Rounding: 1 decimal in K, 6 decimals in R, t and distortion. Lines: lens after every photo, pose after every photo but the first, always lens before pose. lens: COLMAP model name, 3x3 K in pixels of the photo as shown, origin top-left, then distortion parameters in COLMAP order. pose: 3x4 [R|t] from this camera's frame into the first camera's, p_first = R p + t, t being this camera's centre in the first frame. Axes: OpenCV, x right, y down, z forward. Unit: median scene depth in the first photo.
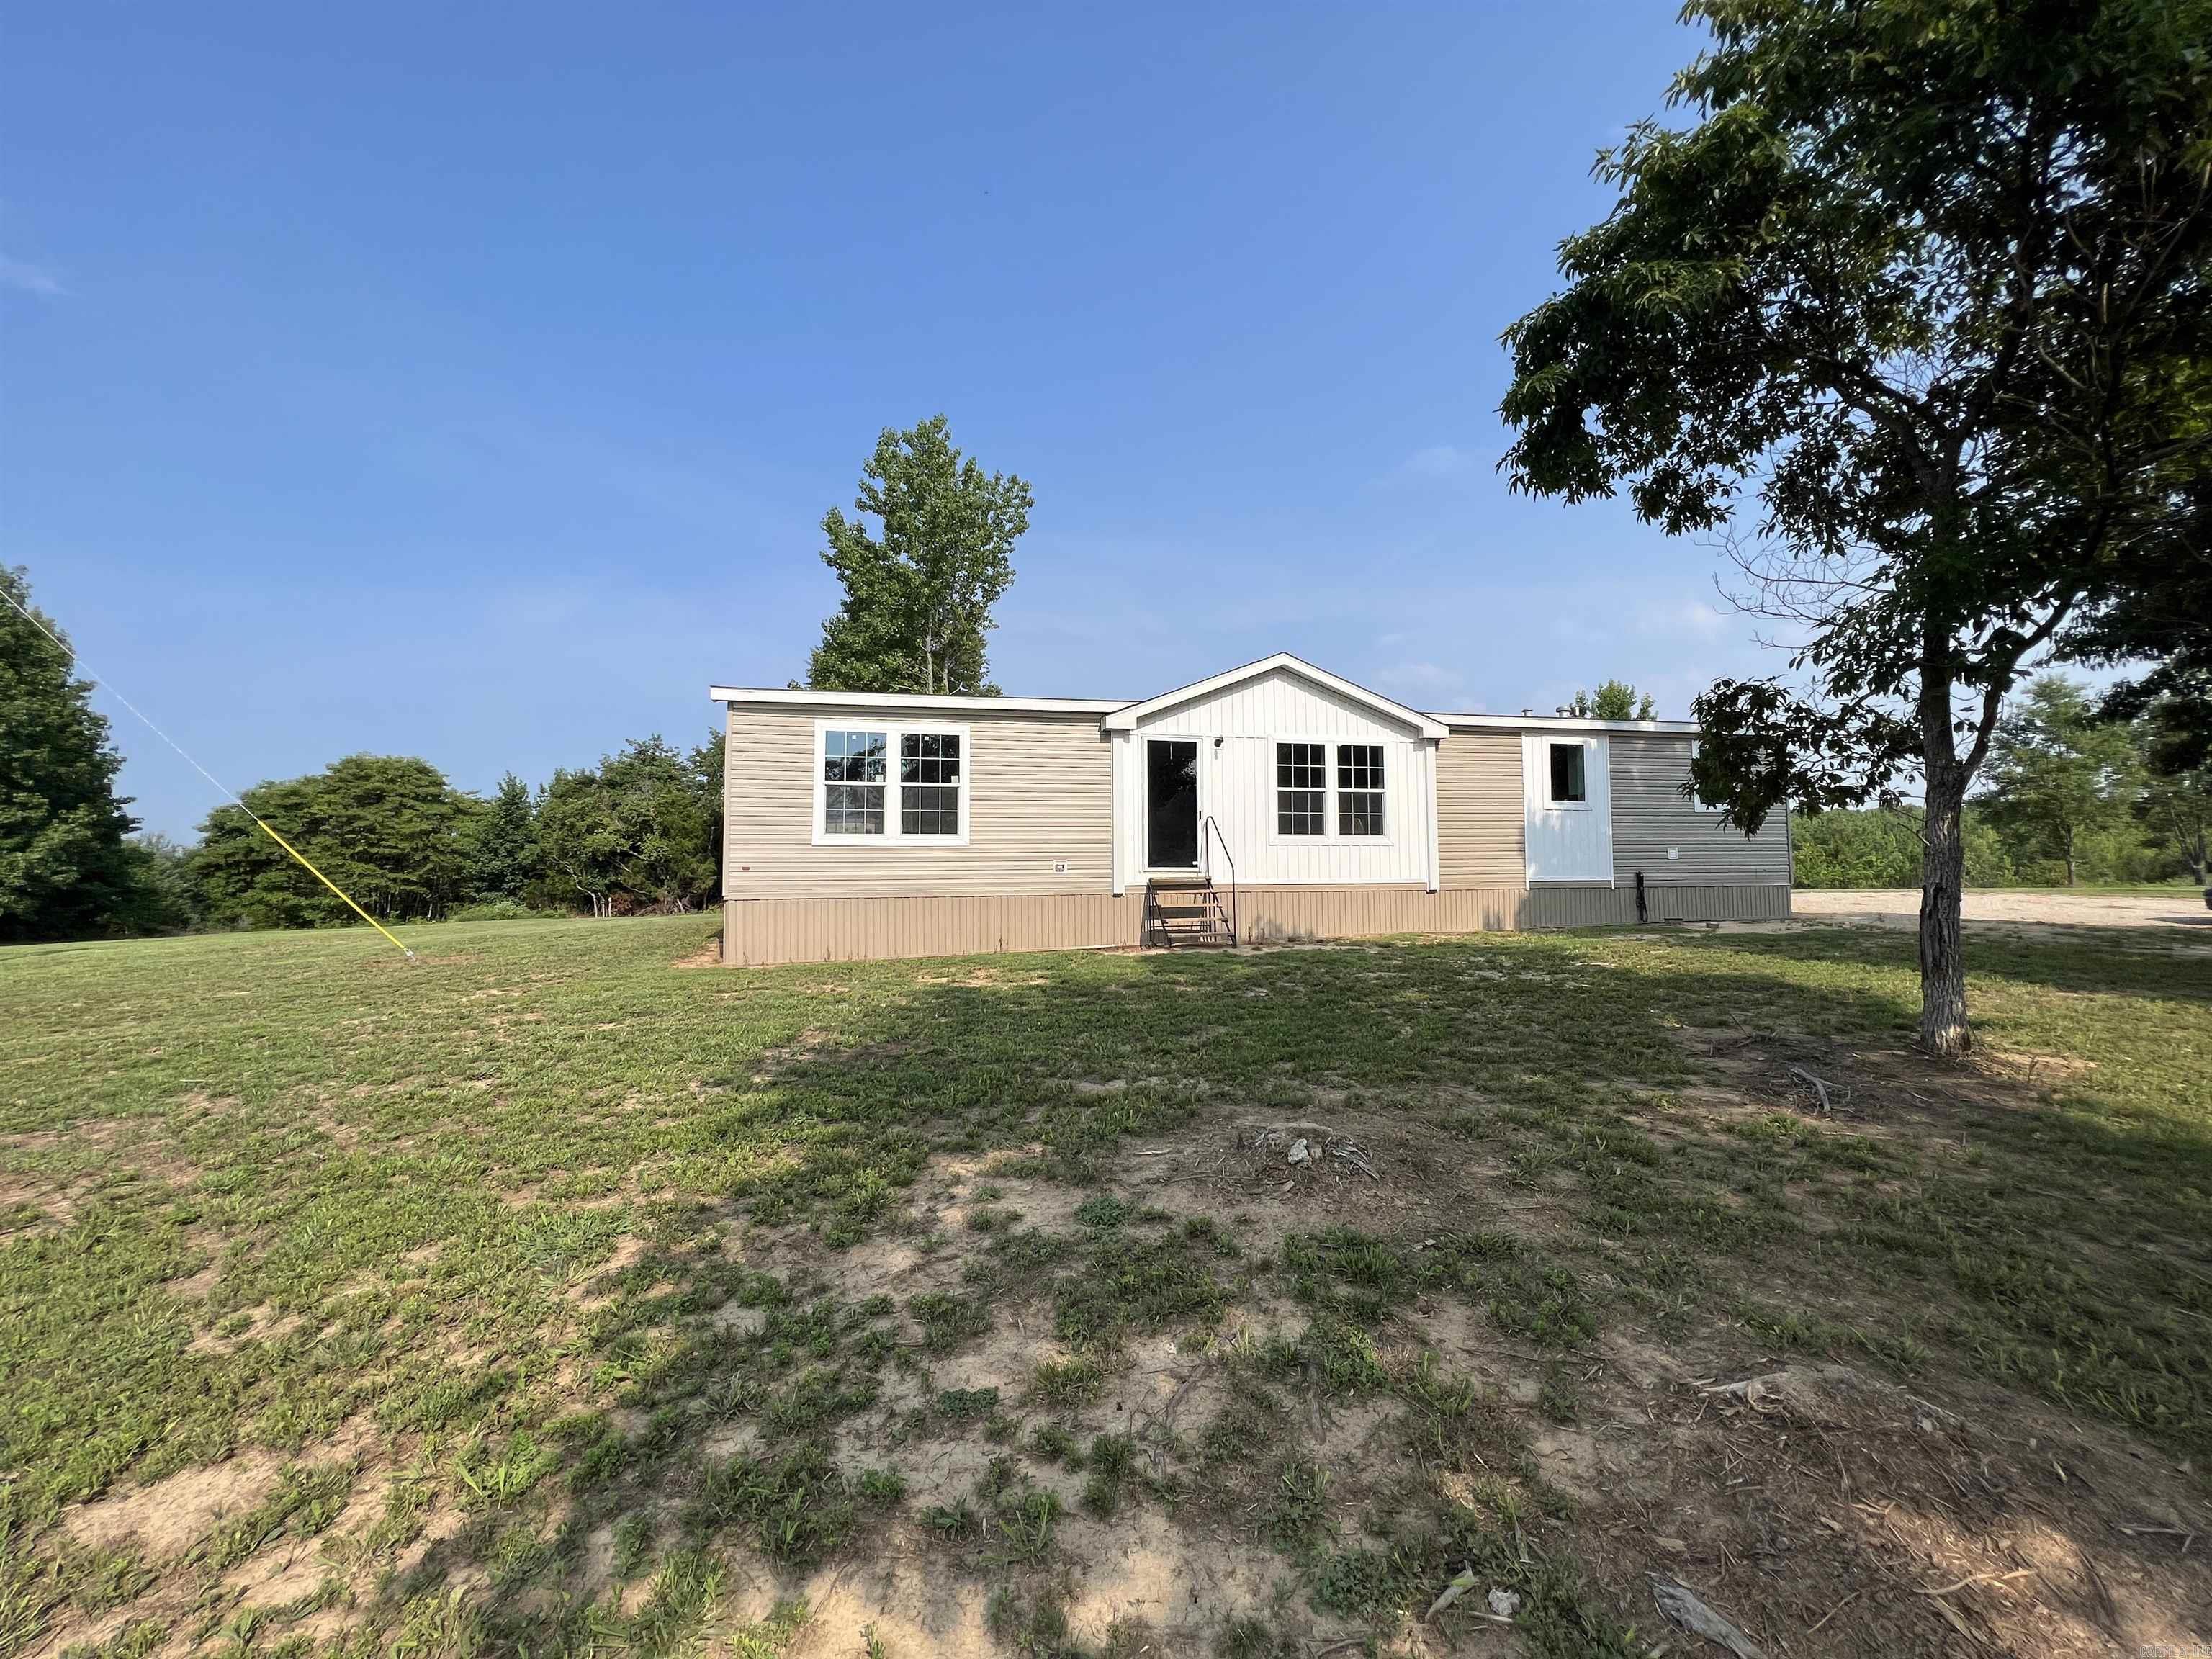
lens RADIAL K [[879.0, 0, 1099.6], [0, 879.0, 820.0], [0, 0, 1]] dist [-0.000743, 0.000545]
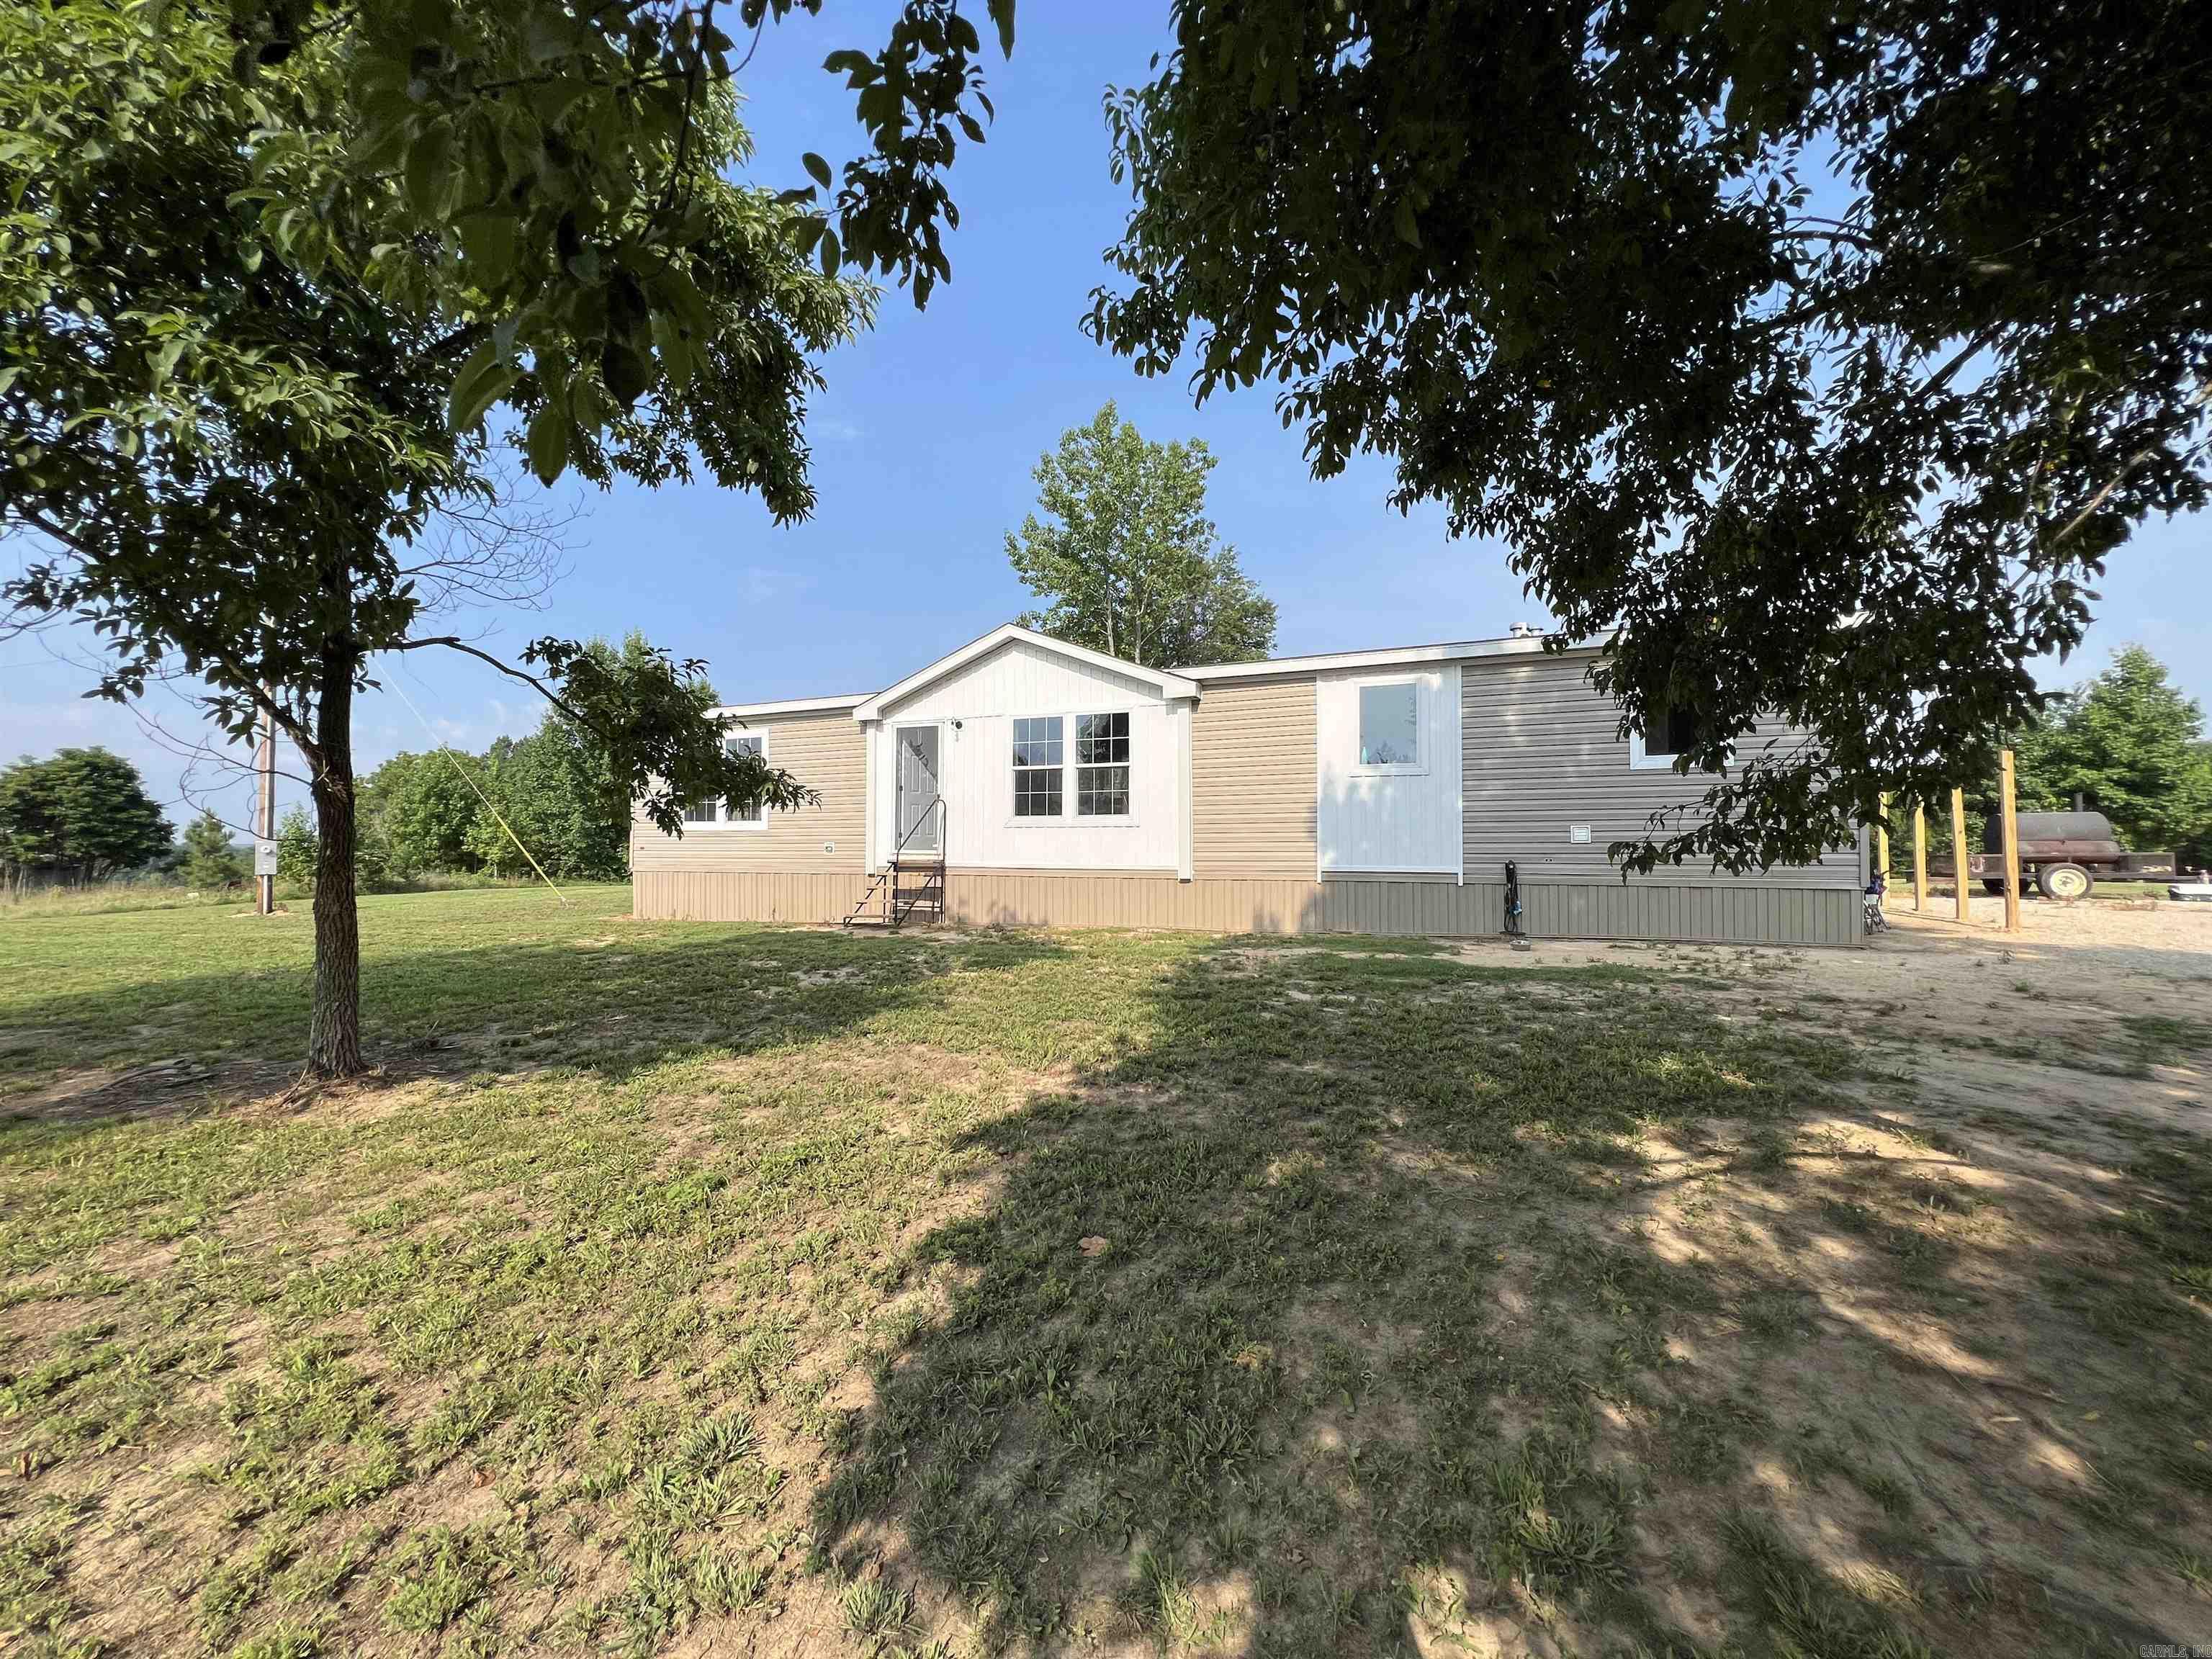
lens RADIAL K [[879.0, 0, 1099.6], [0, 879.0, 820.0], [0, 0, 1]] dist [-0.000743, 0.000545]
pose [[0.802481, -0.009471, -0.596602, 0.814484], [0.031569, 0.999147, 0.026602, -0.001788], [0.595842, -0.040182, 0.802096, 0.282273]]
